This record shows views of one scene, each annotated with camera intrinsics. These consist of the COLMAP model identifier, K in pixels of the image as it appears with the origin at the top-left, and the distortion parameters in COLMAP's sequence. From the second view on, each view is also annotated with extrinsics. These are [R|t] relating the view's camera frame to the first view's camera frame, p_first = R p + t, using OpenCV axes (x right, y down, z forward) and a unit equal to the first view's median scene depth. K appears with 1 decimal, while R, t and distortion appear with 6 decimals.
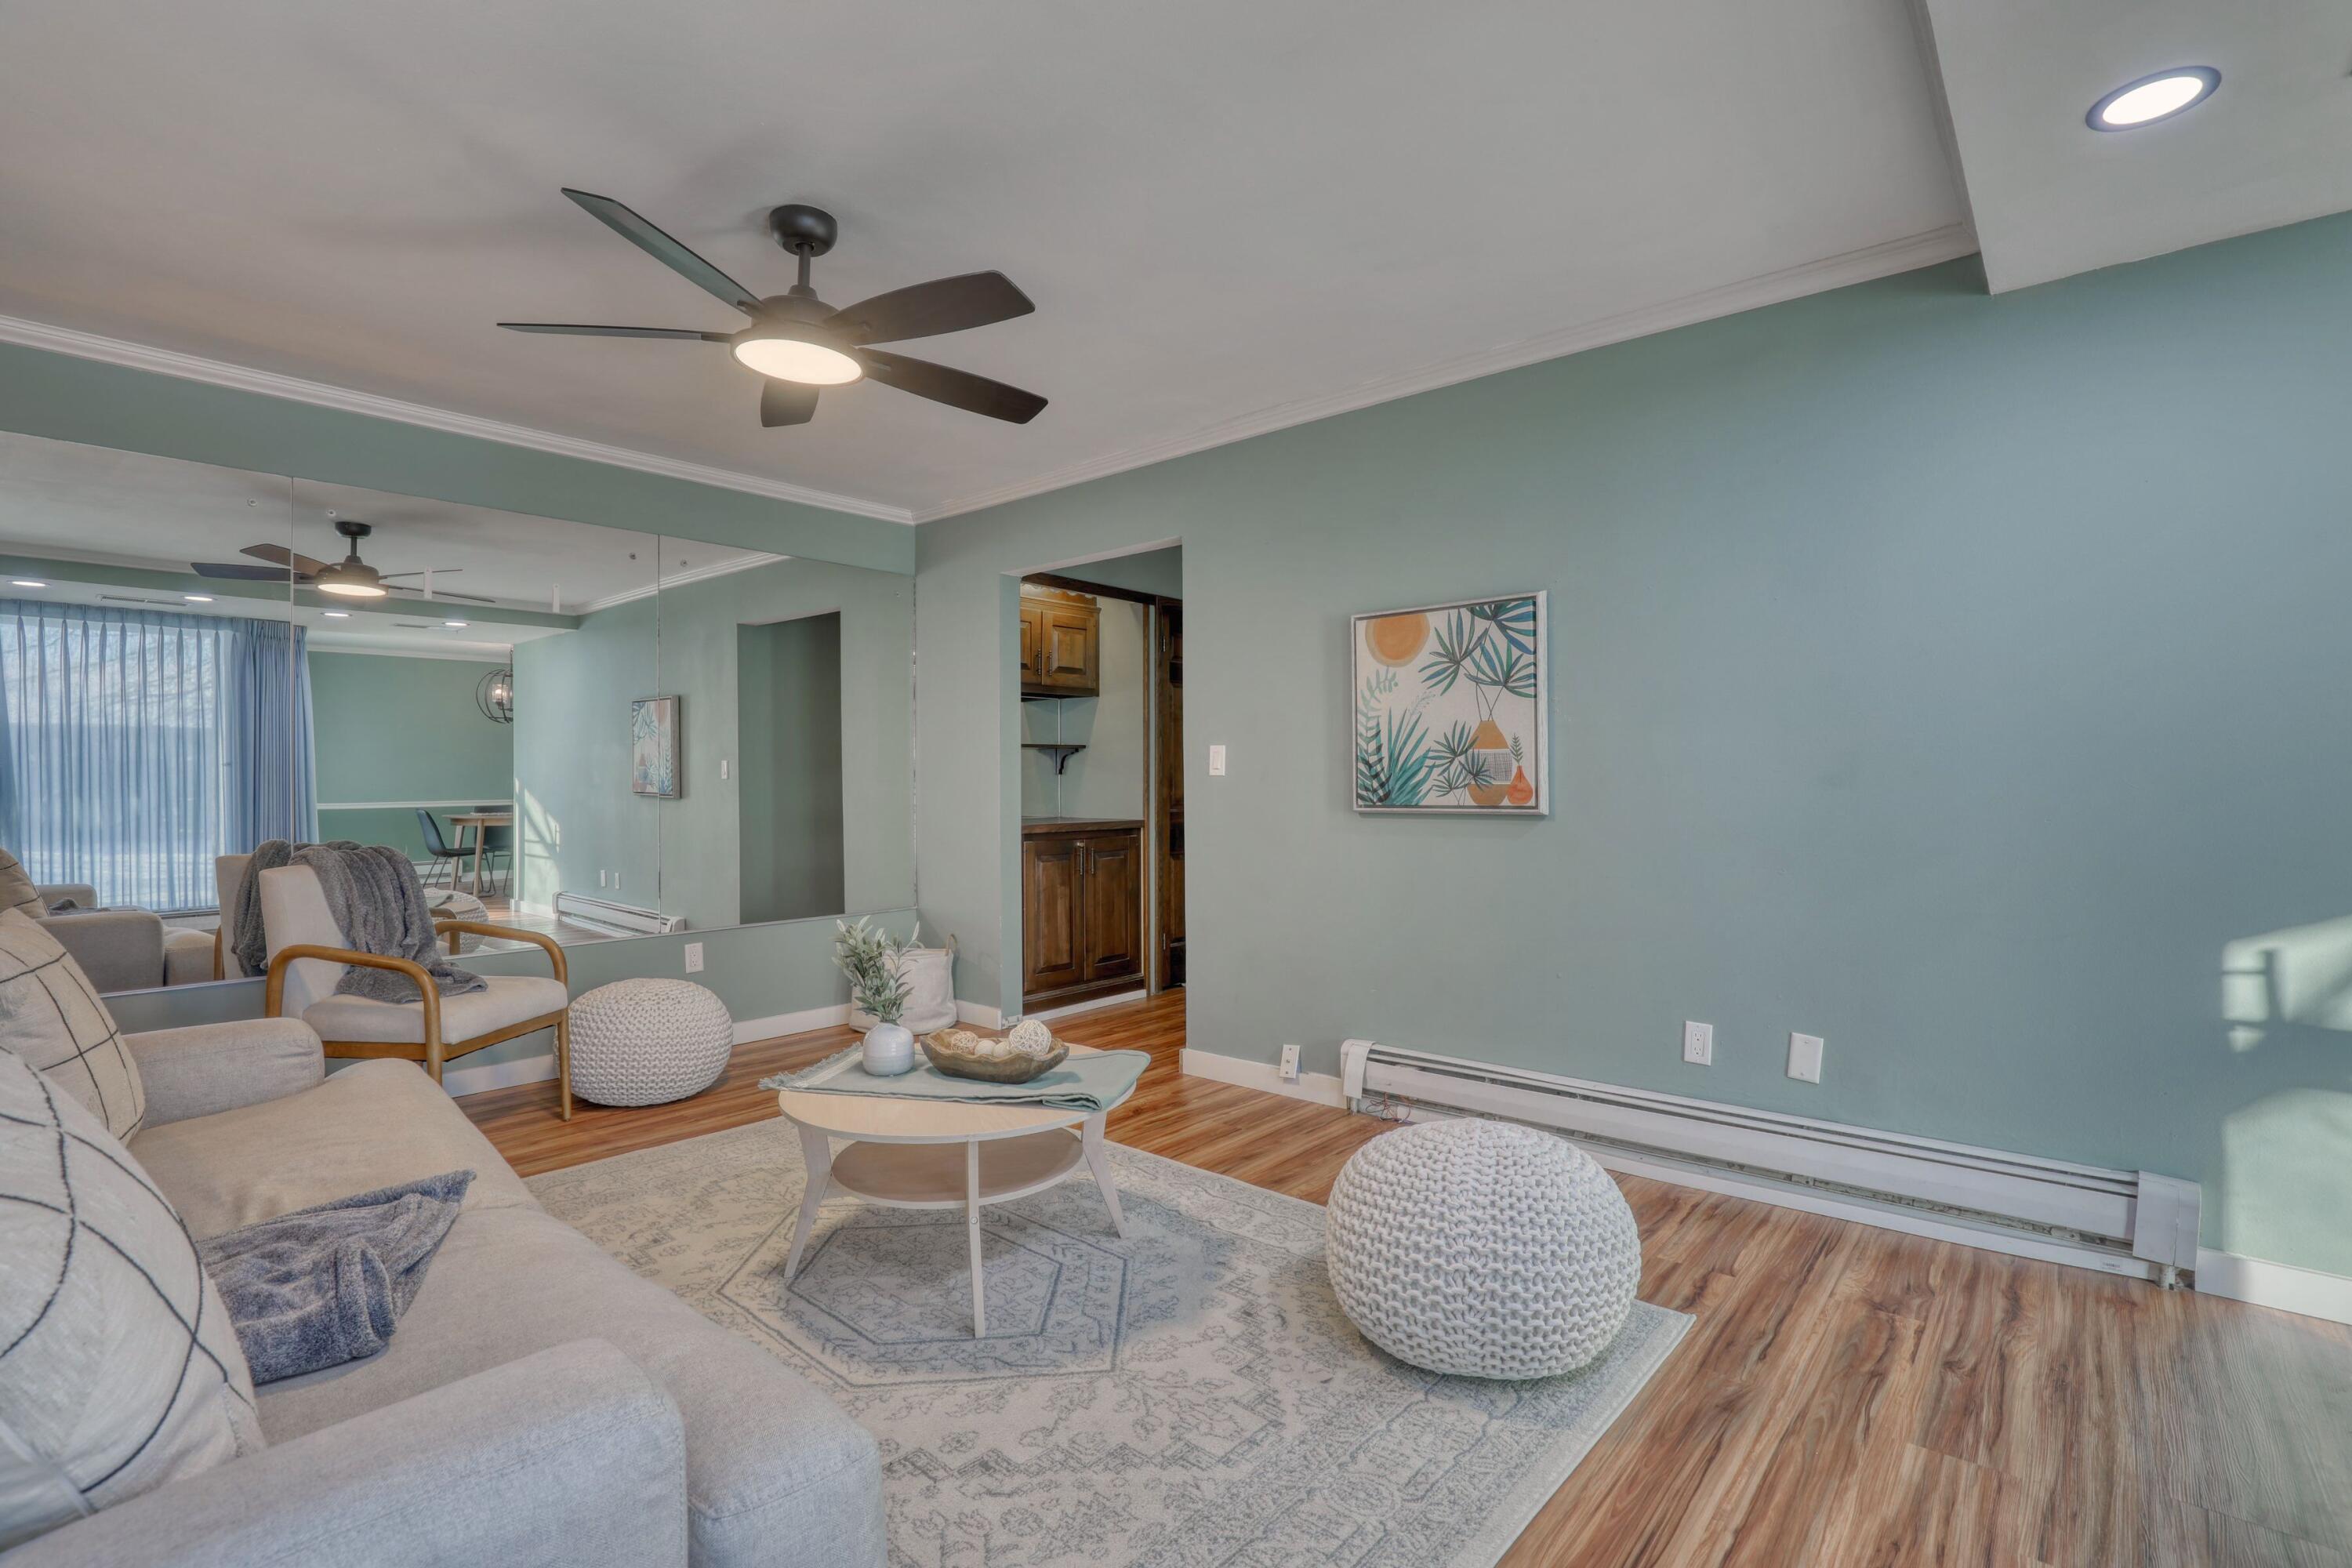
lens RADIAL K [[1079.5, 0, 1176.0], [0, 1079.5, 784.0], [0, 0, 1]] dist [-0.044167, -0.000017]
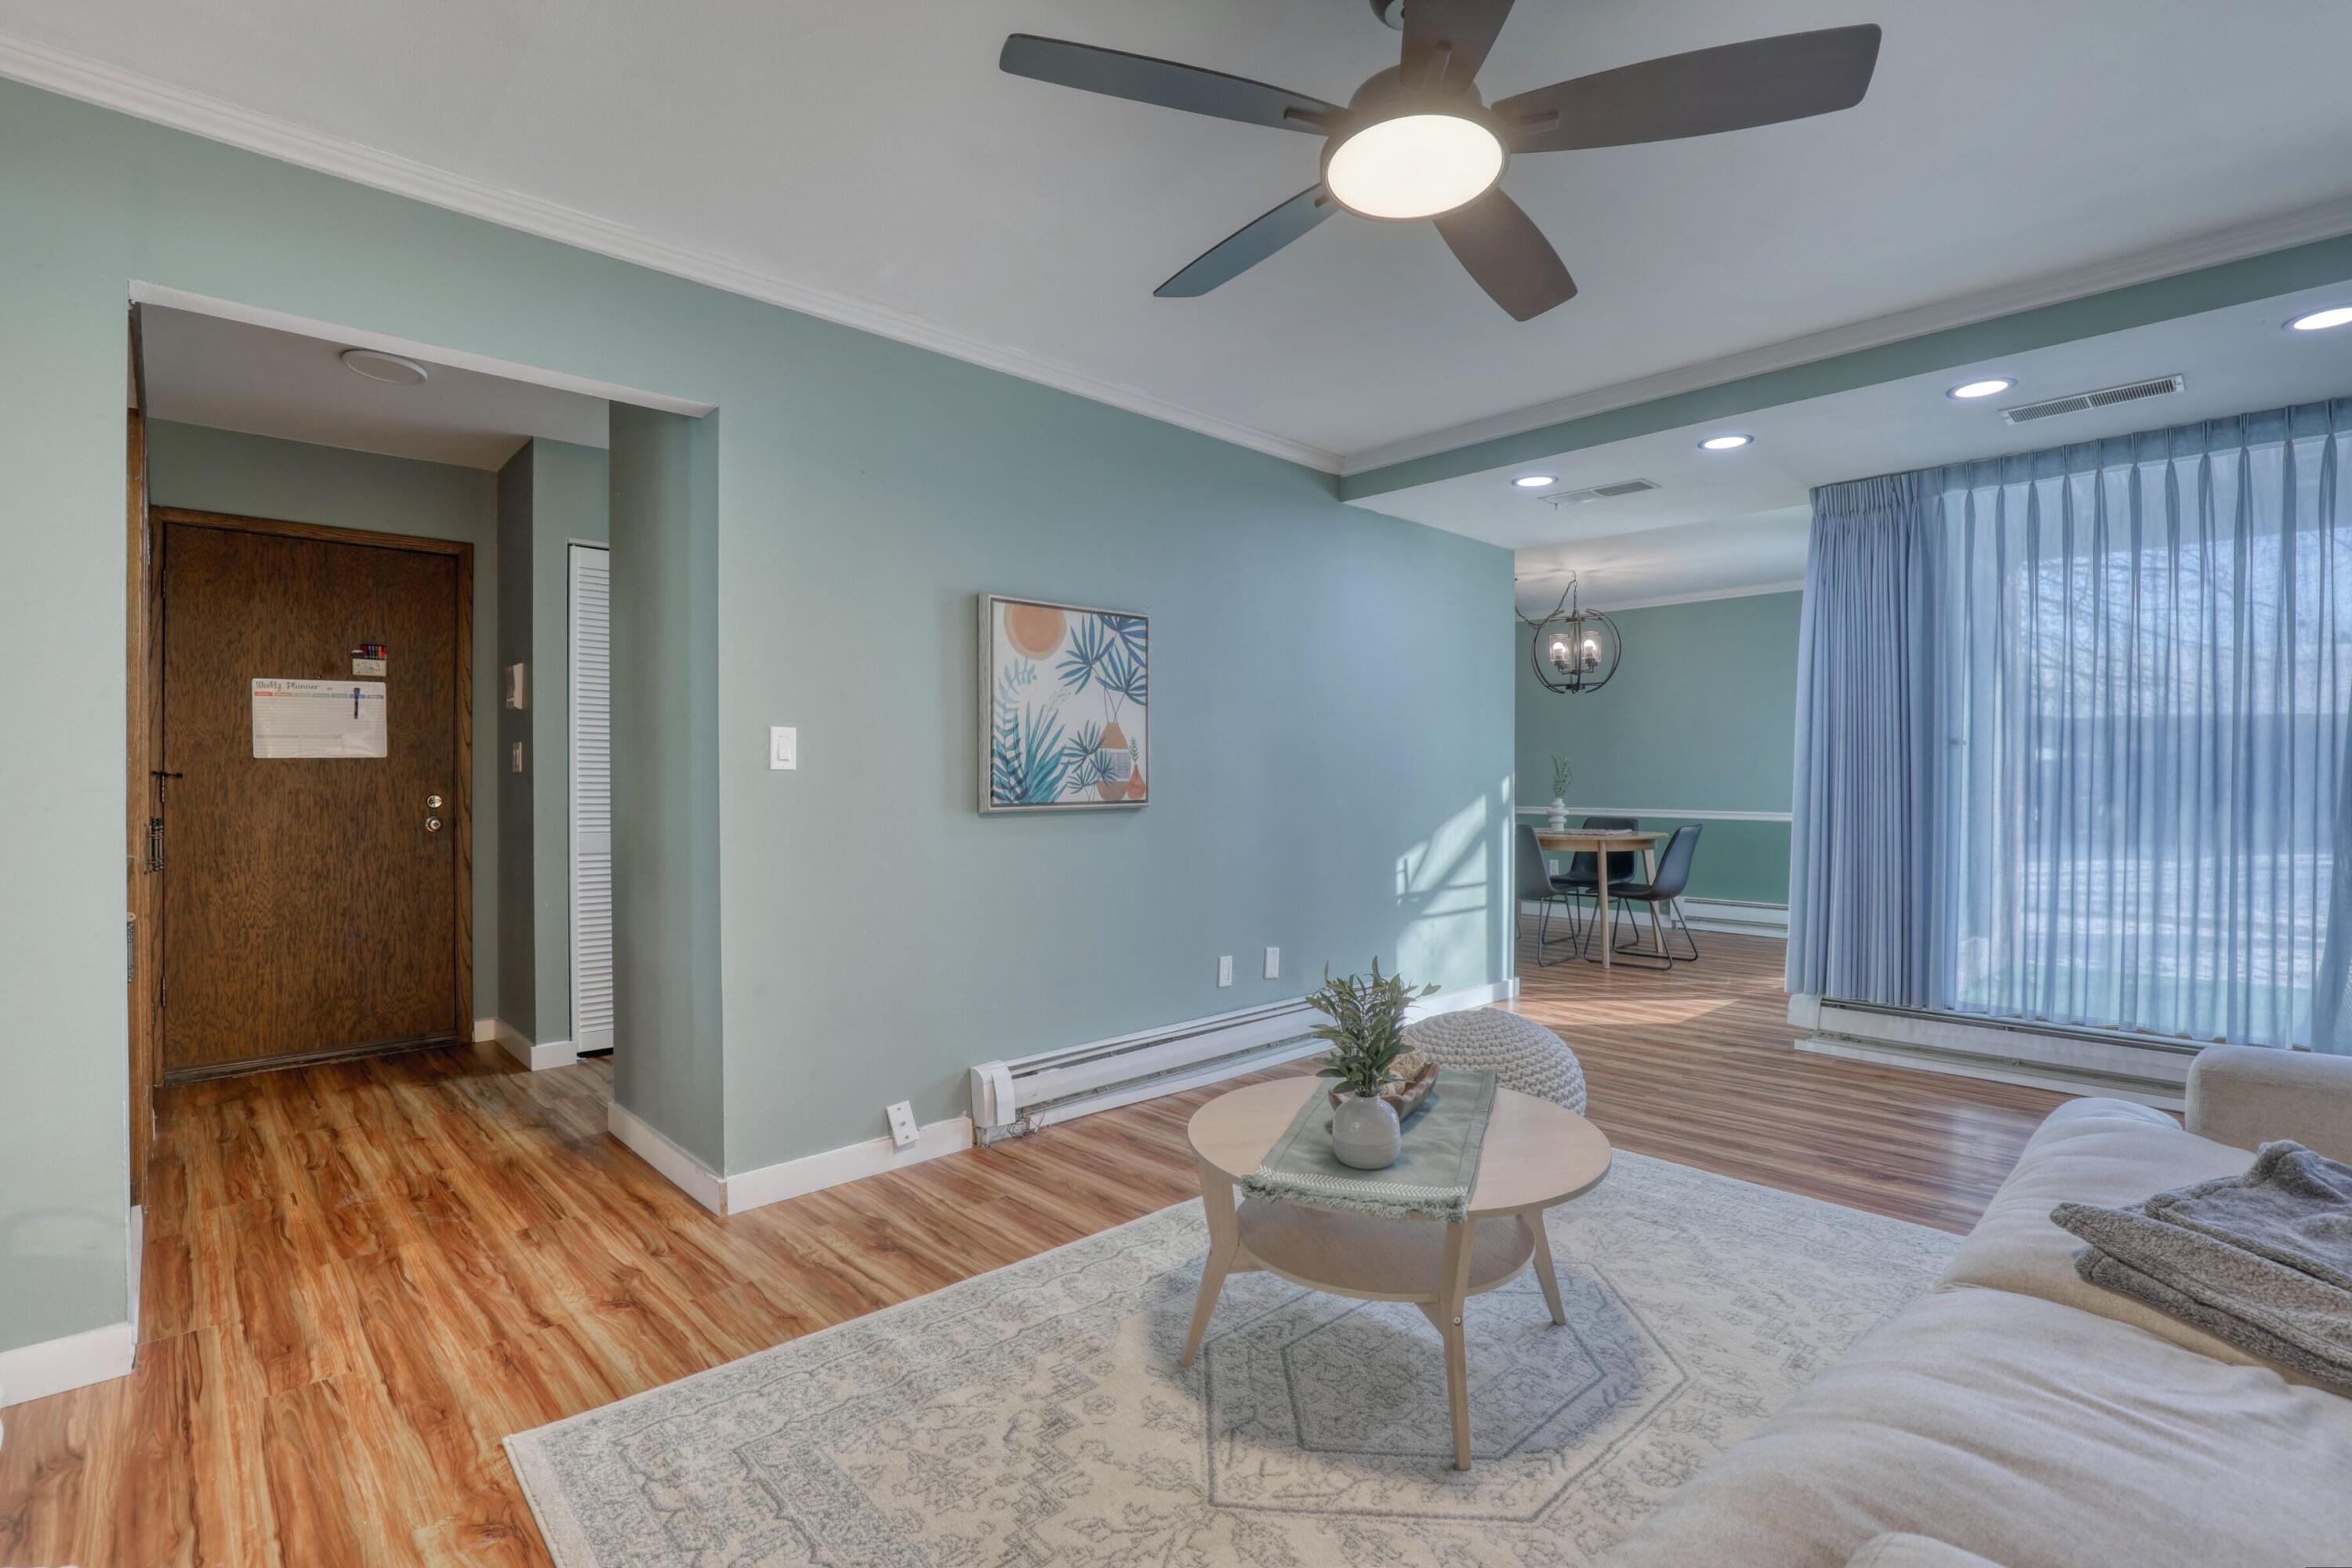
lens RADIAL K [[1094.3, 0, 1238.8], [0, 1094.3, 782.3], [0, 0, 1]] dist [0.000139, -0.000013]
pose [[0.071868, -0.002914, 0.997410, -0.772260], [0.000536, 0.999996, 0.002883, -0.001562], [-0.997414, 0.000328, 0.071869, 0.761724]]
